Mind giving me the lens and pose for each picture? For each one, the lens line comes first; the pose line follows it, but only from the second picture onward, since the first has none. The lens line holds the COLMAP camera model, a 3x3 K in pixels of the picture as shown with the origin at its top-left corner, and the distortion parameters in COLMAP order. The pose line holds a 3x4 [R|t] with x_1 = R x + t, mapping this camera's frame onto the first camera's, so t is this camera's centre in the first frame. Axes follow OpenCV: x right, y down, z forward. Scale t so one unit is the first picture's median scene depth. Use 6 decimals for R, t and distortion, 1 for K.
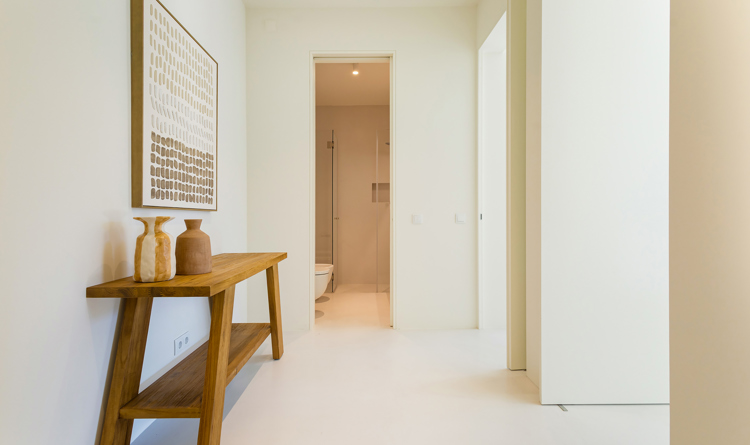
lens RADIAL K [[353.8, 0, 368.3], [0, 353.8, 218.5], [0, 0, 1]] dist [0.008858, 0.000057]
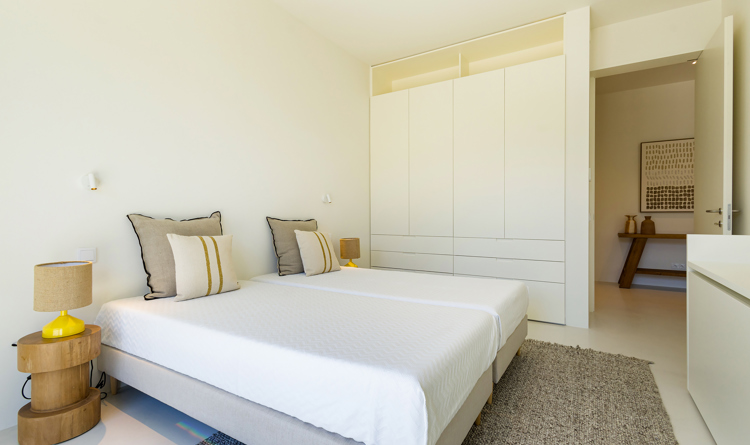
lens RADIAL K [[353.8, 0, 368.3], [0, 353.8, 218.5], [0, 0, 1]] dist [0.008858, 0.000057]
pose [[-0.550292, 0.004180, -0.834962, 3.228193], [0.002300, 0.999991, 0.003491, 0.006970], [0.834969, 0.000001, -0.550296, 0.681755]]
